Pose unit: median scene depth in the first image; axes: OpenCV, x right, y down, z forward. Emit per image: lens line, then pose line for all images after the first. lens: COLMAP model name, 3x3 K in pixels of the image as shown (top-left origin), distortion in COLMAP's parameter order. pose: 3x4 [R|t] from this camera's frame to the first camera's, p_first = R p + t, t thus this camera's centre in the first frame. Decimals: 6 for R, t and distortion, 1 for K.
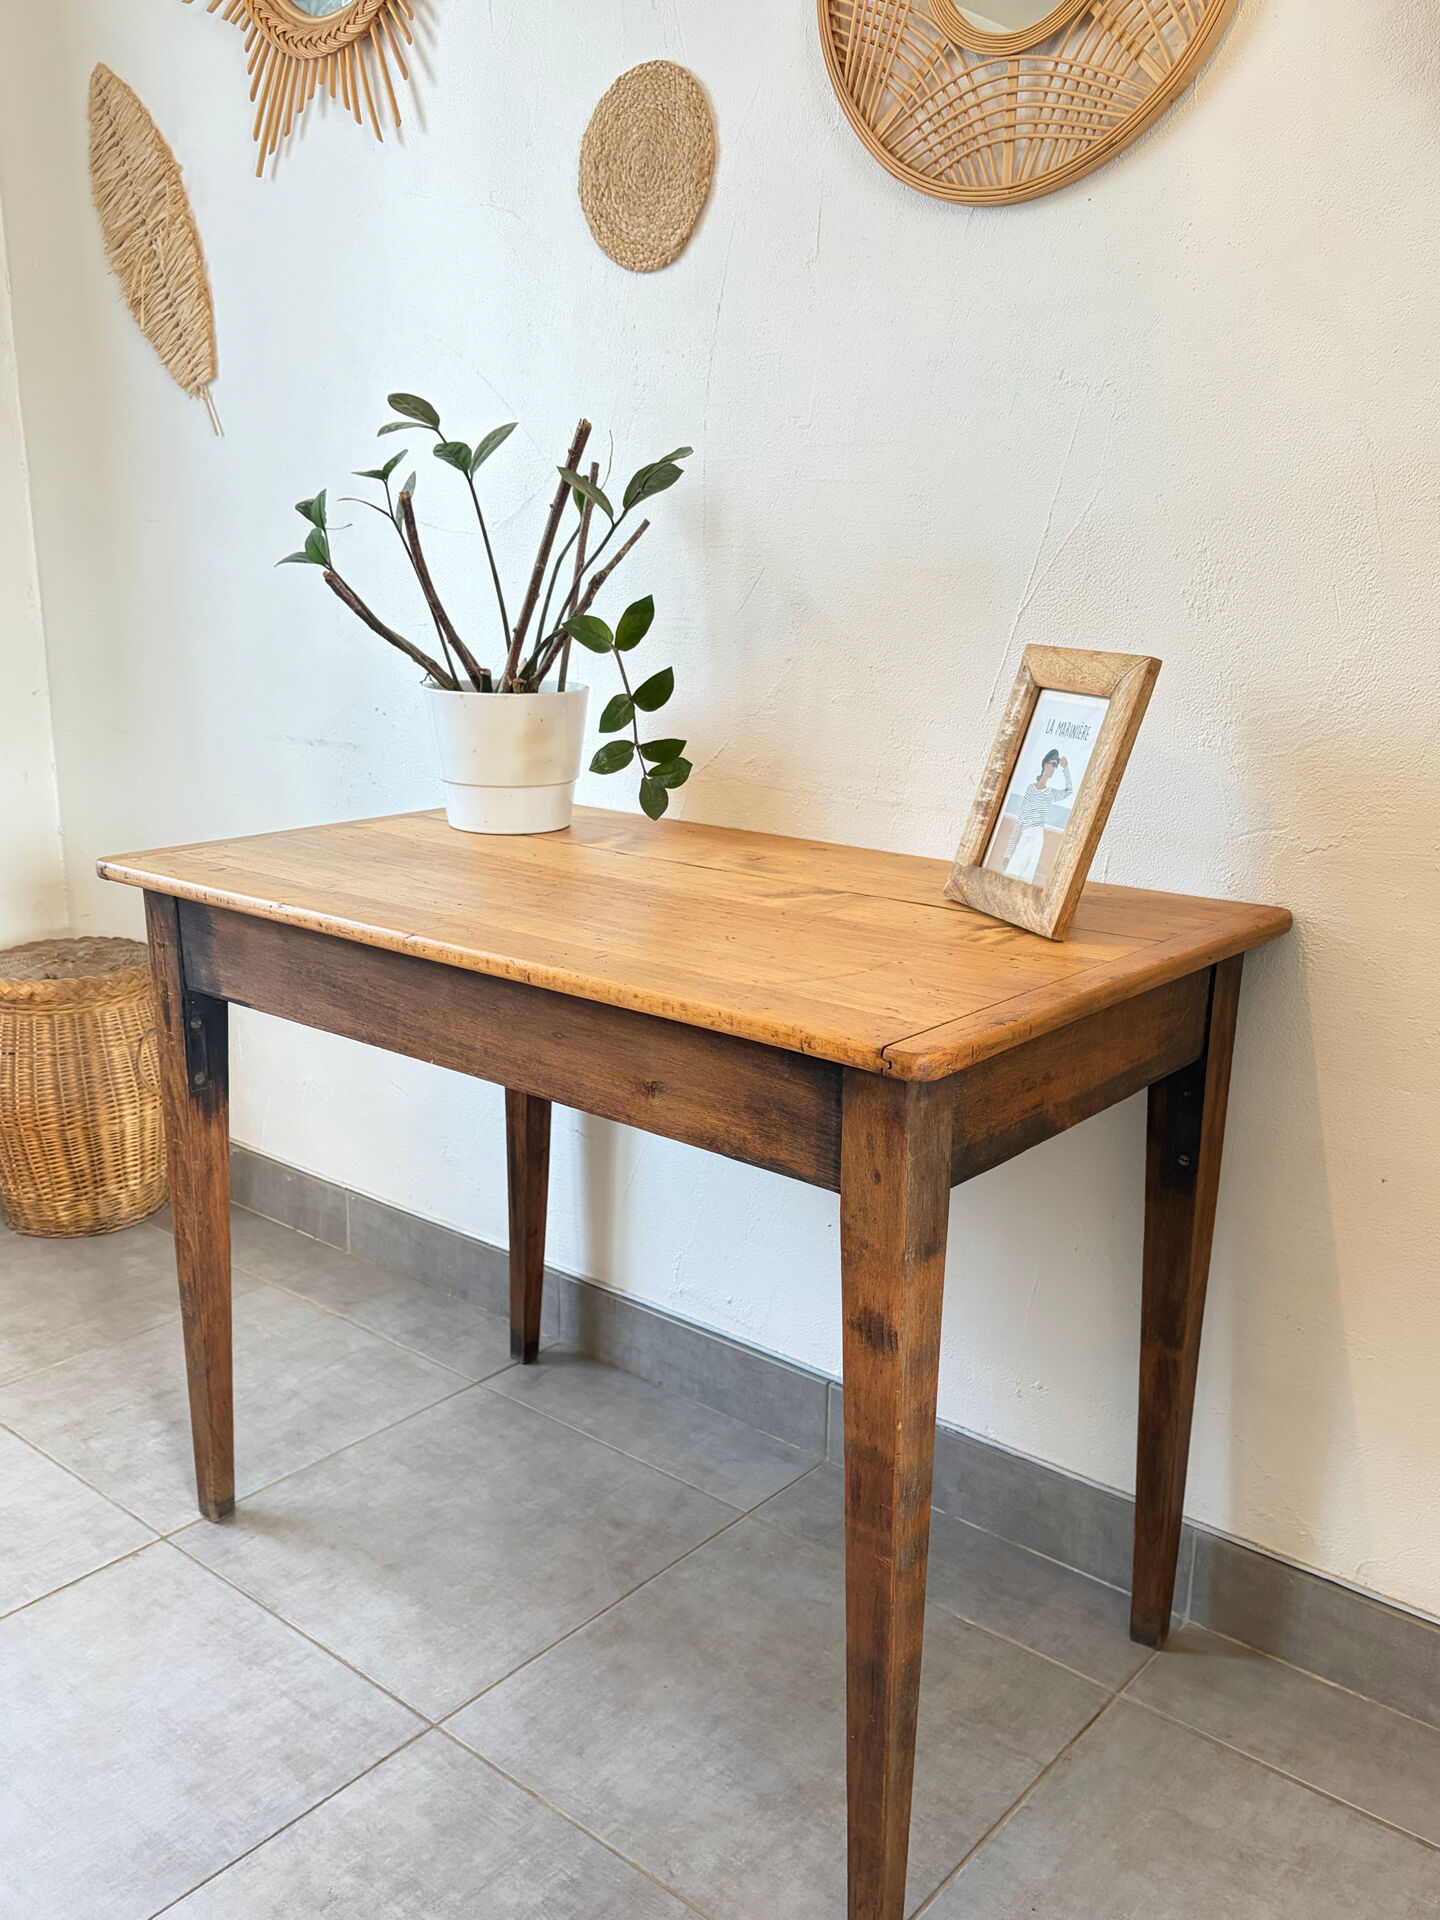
lens RADIAL K [[1632.0, 0, 713.9], [0, 1632.0, 982.5], [0, 0, 1]] dist [0.033219, -0.010227]
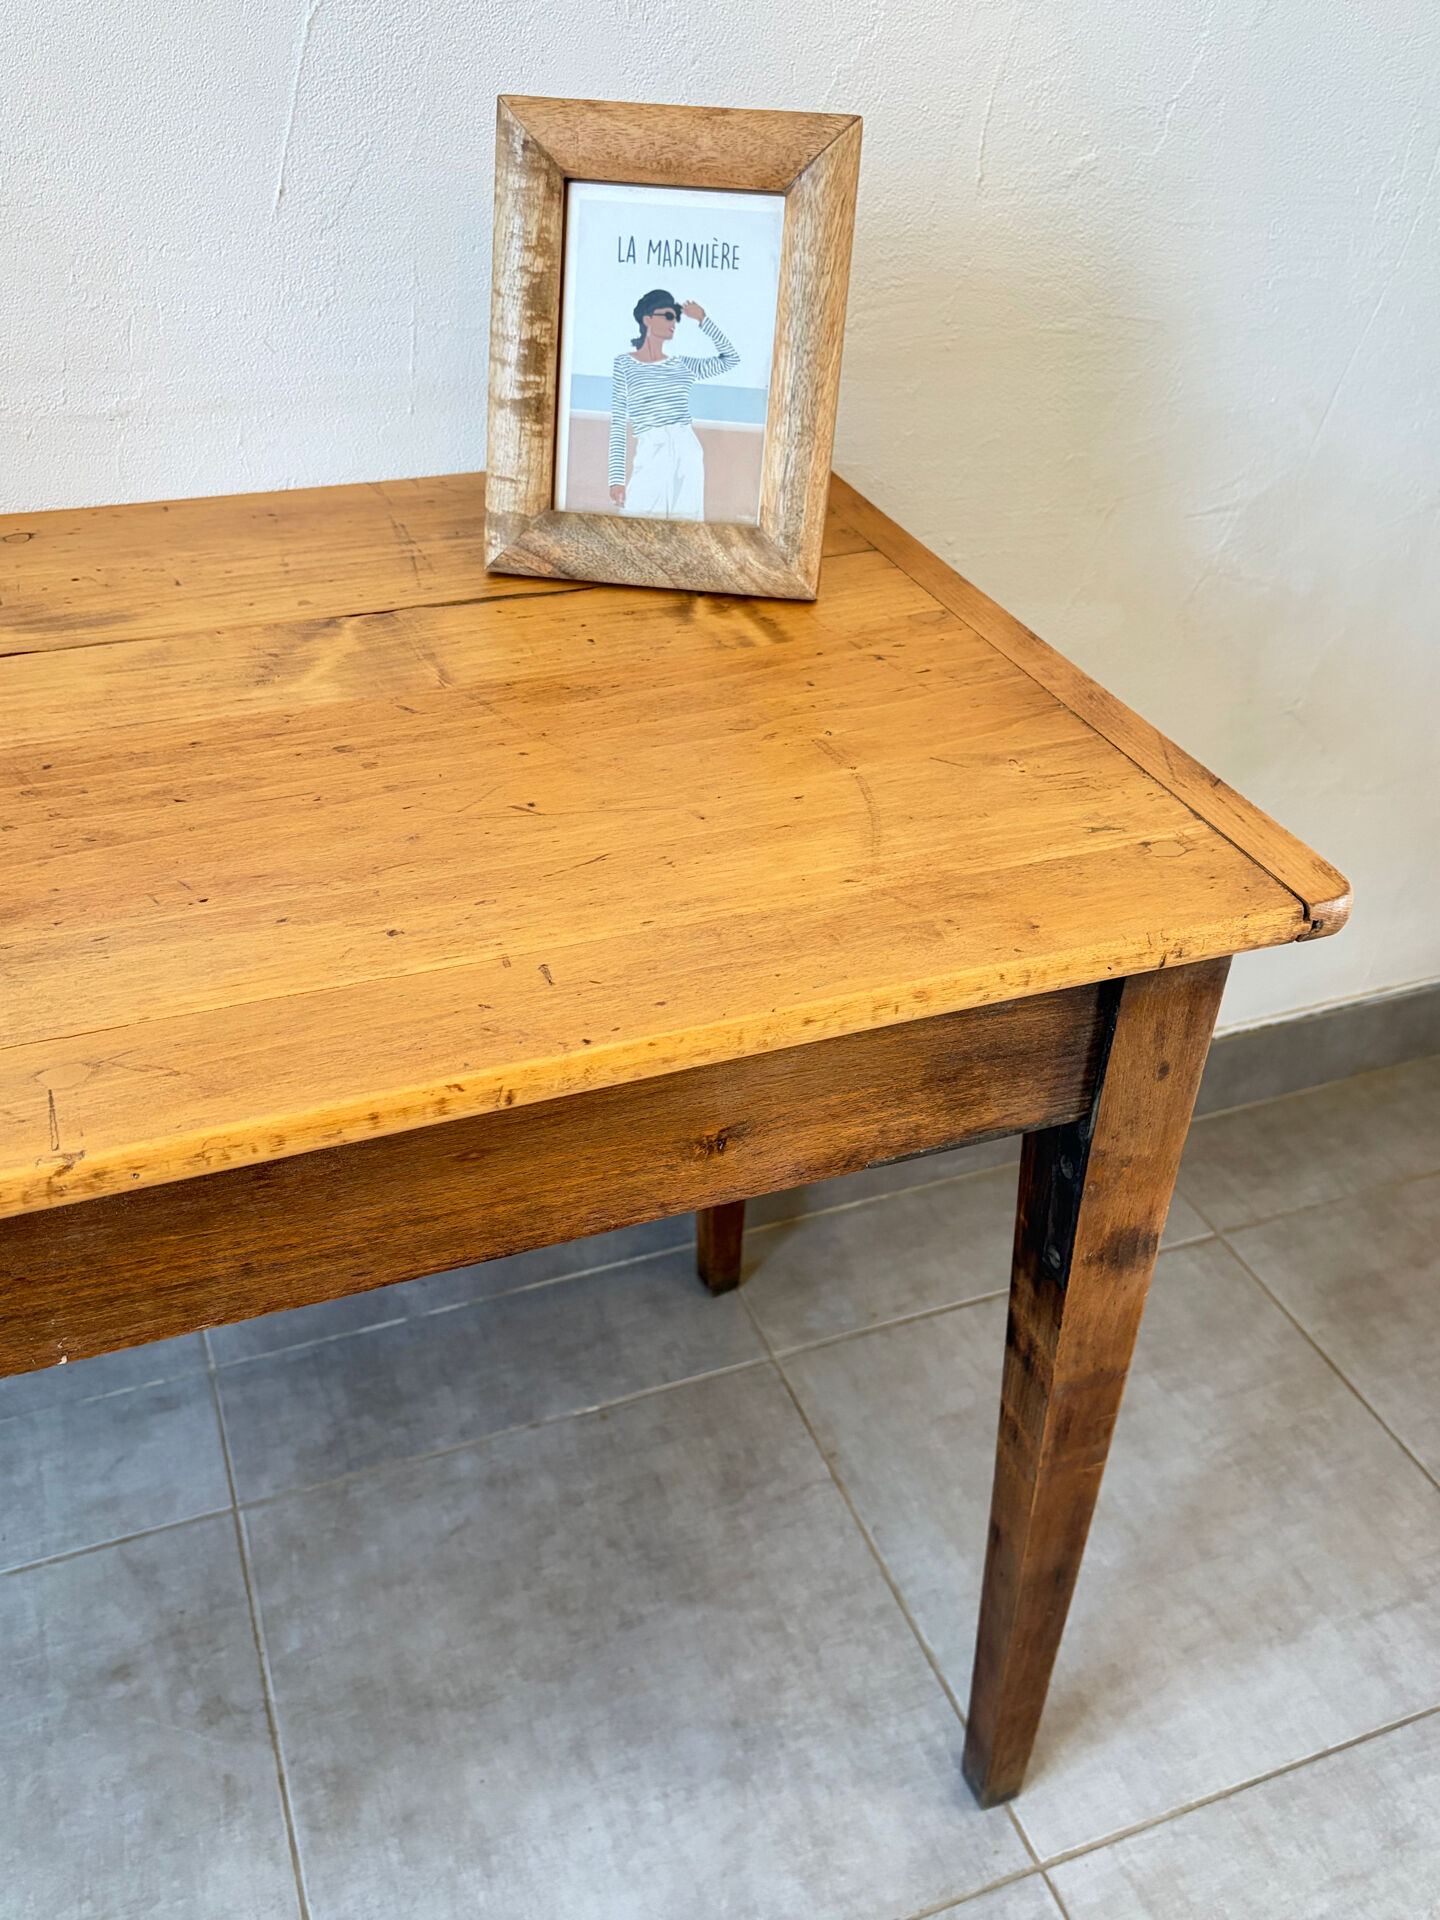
lens RADIAL K [[1651.8, 0, 704.3], [0, 1651.8, 969.8], [0, 0, 1]] dist [0.024650, -0.014843]
pose [[0.483742, -0.506216, 0.713960, -0.298013], [0.201029, 0.858214, 0.472289, -0.179603], [-0.851811, -0.084939, 0.516918, 0.541897]]
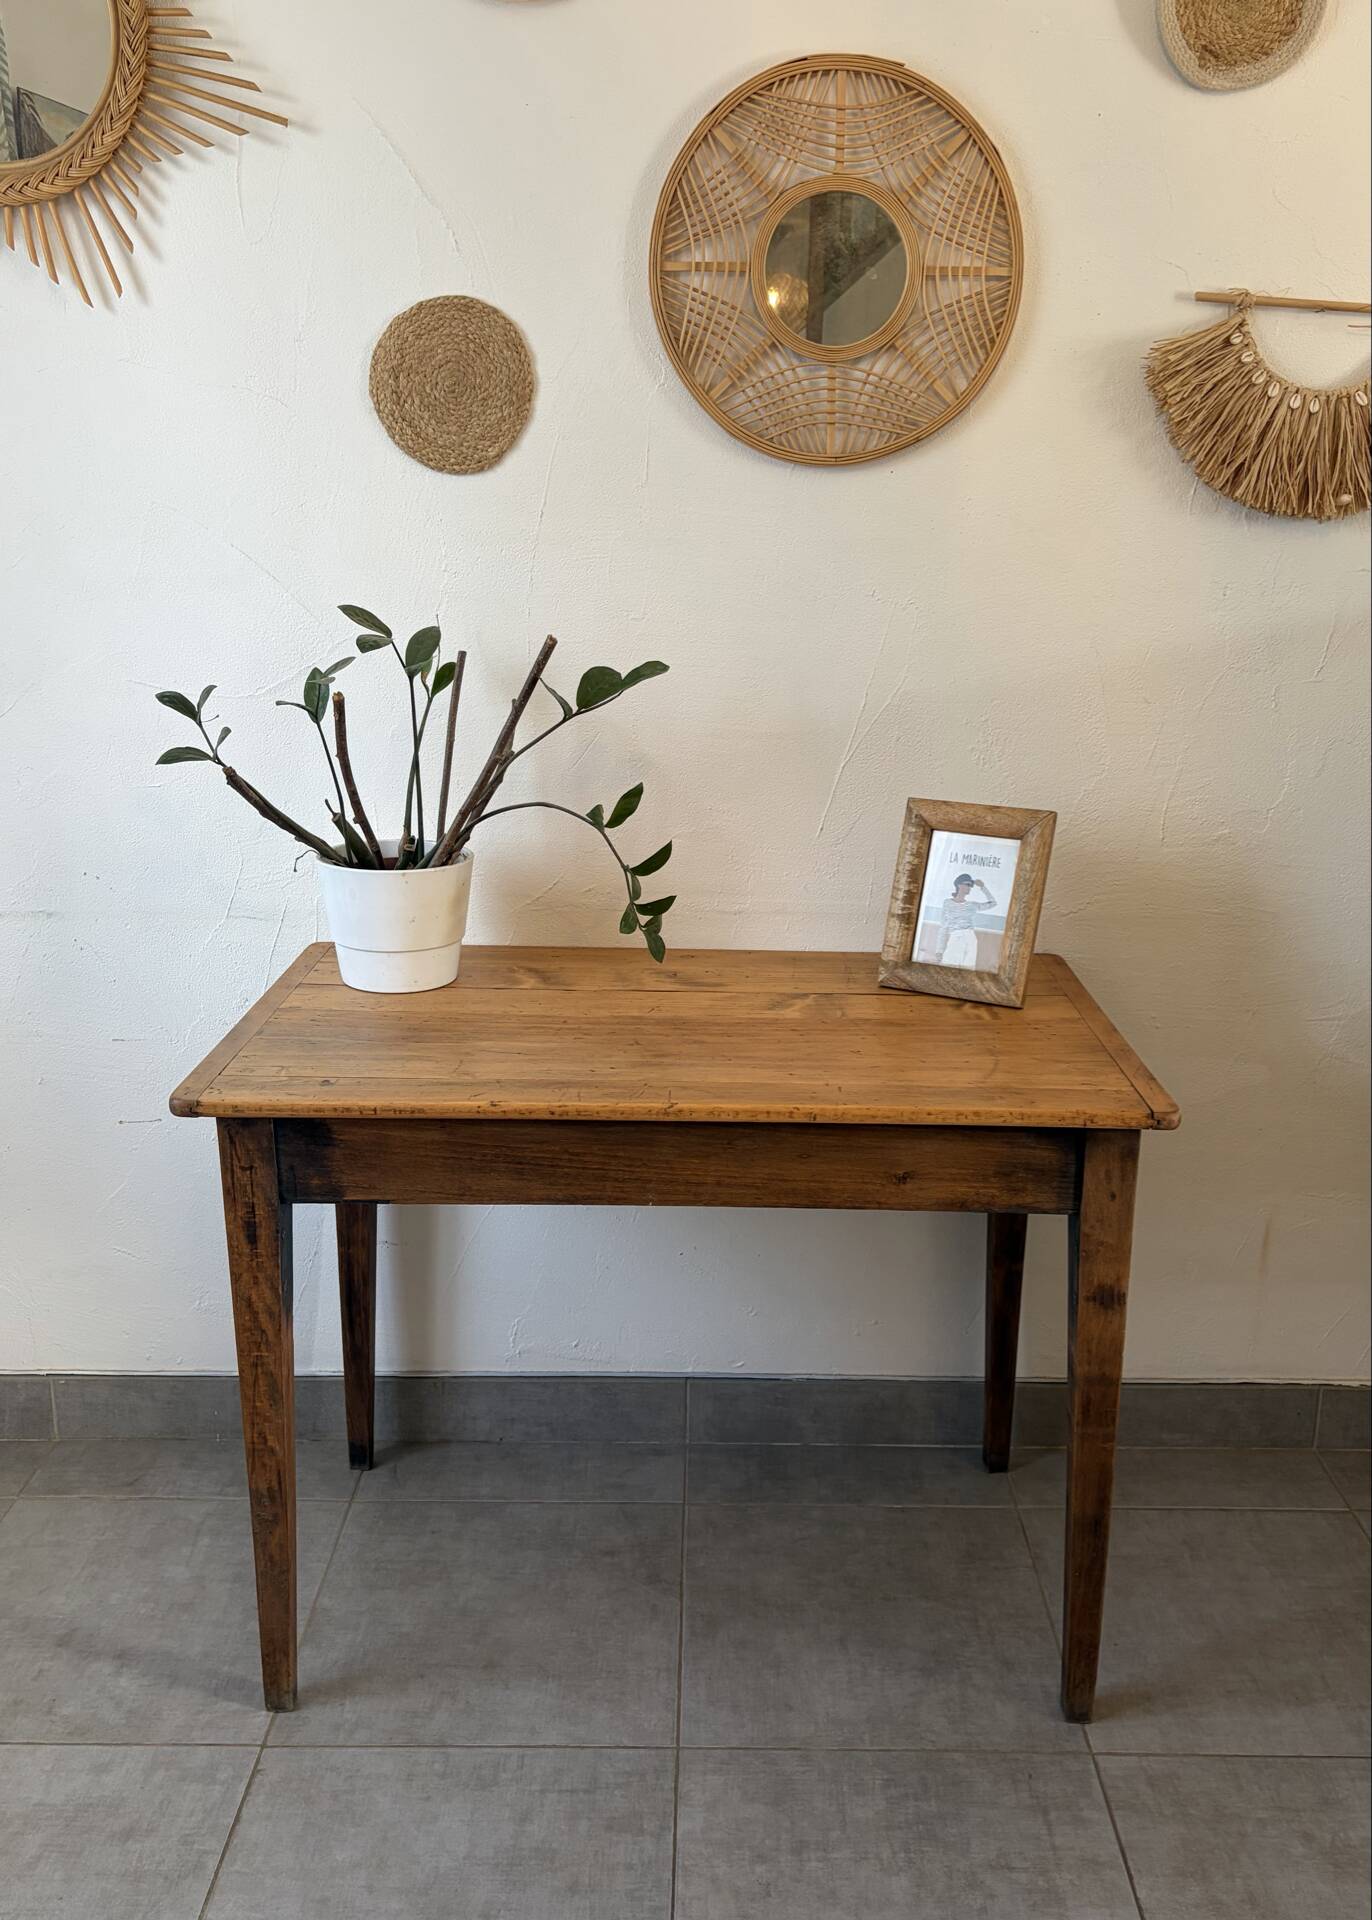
lens RADIAL K [[1621.4, 0, 713.7], [0, 1621.4, 974.7], [0, 0, 1]] dist [0.057952, -0.051852]
pose [[0.761012, -0.177376, 0.624018, -0.718150], [0.158869, 0.983562, 0.085829, -0.178539], [-0.628984, 0.033820, 0.776682, 0.038516]]
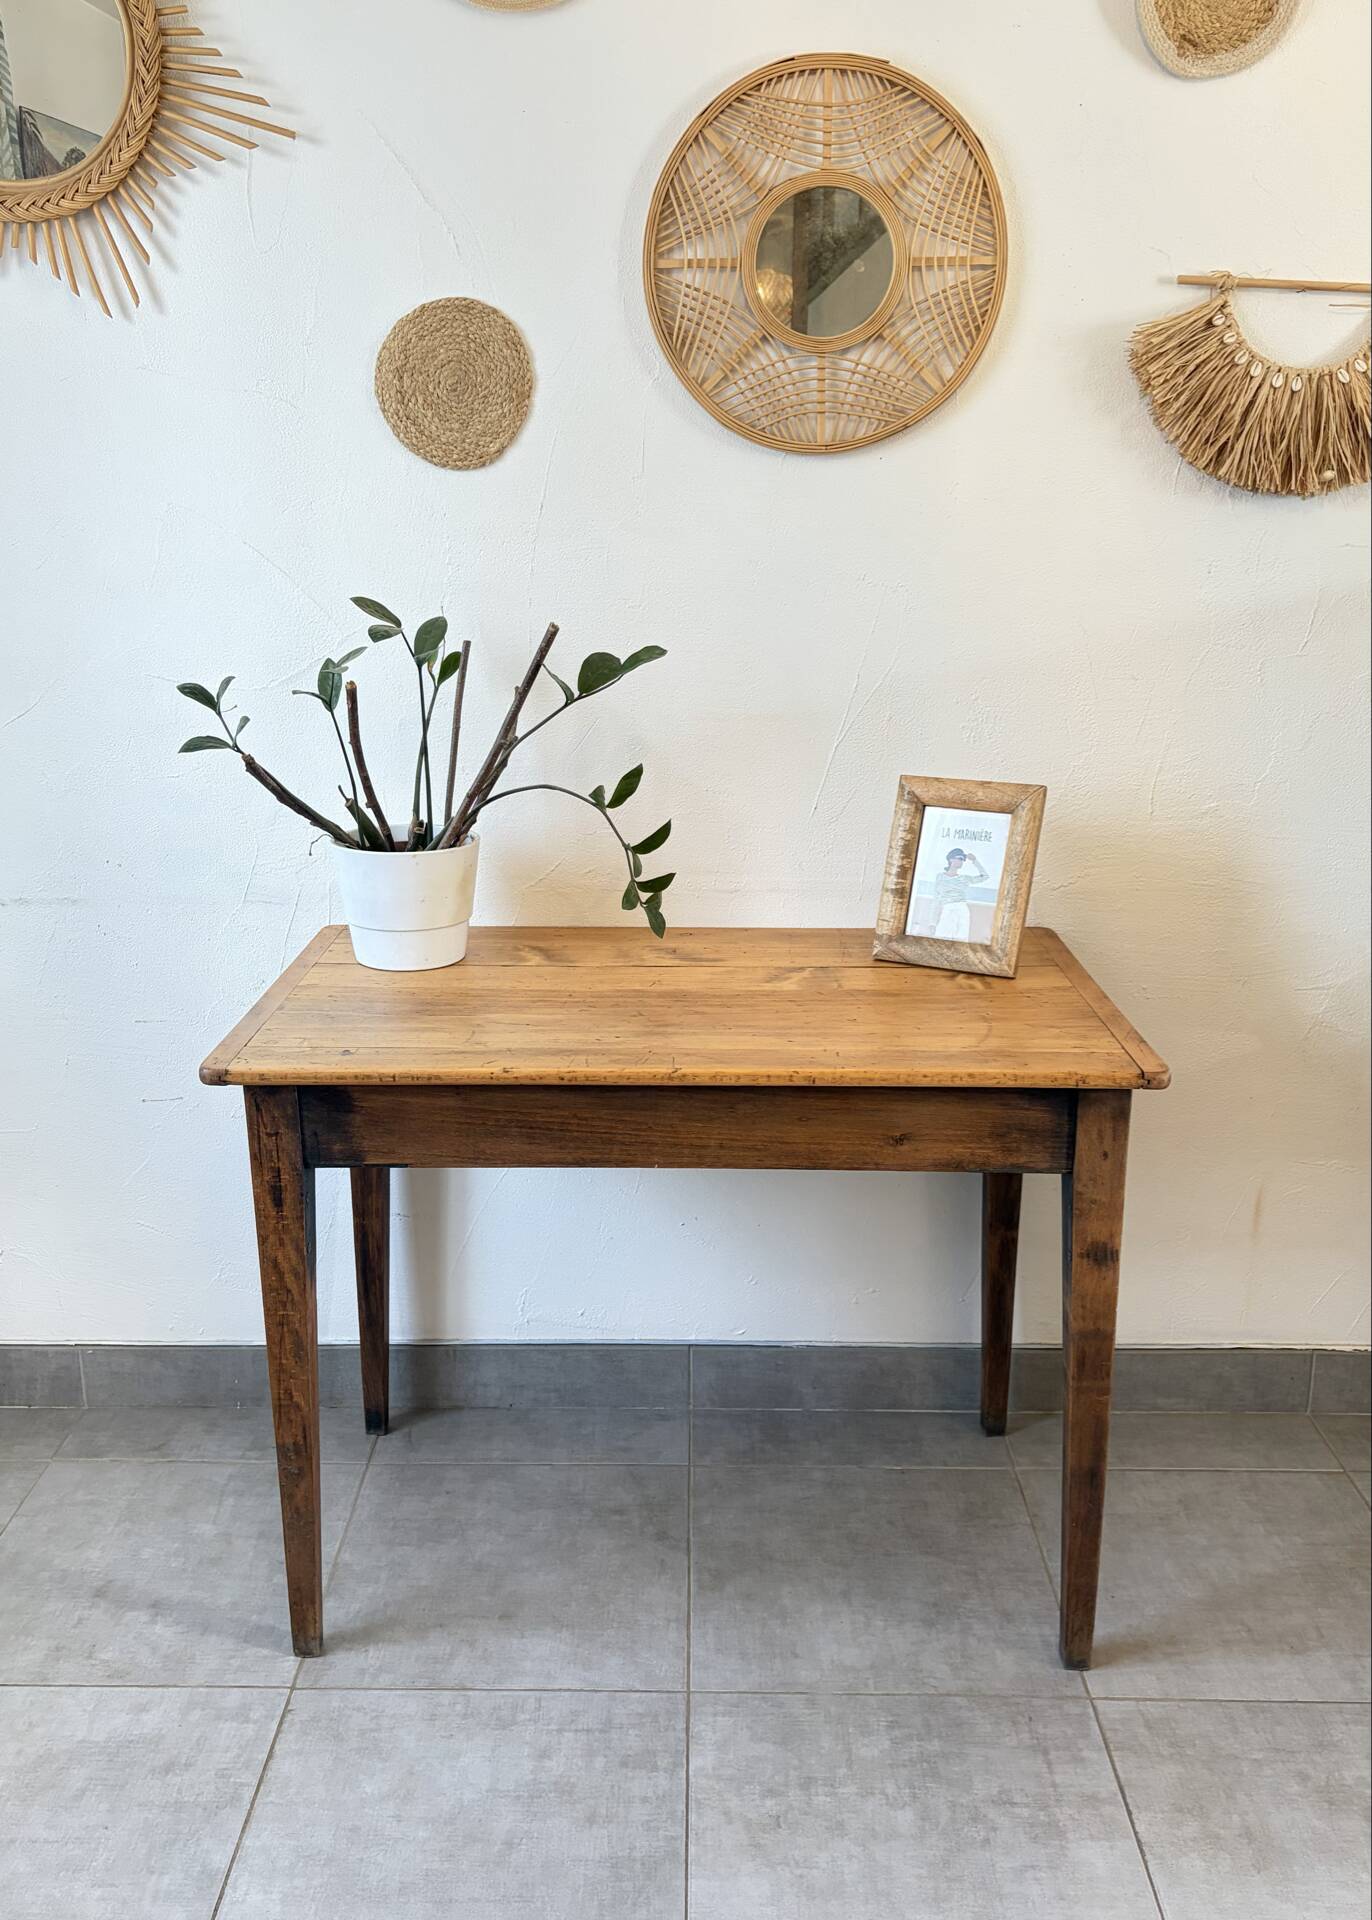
lens RADIAL K [[1629.8, 0, 653.0], [0, 1629.8, 977.1], [0, 0, 1]] dist [0.056034, -0.046268]
pose [[0.777747, -0.187595, 0.599932, -0.755402], [0.172888, 0.981458, 0.082765, -0.166049], [-0.604334, 0.039351, 0.795759, 0.008520]]
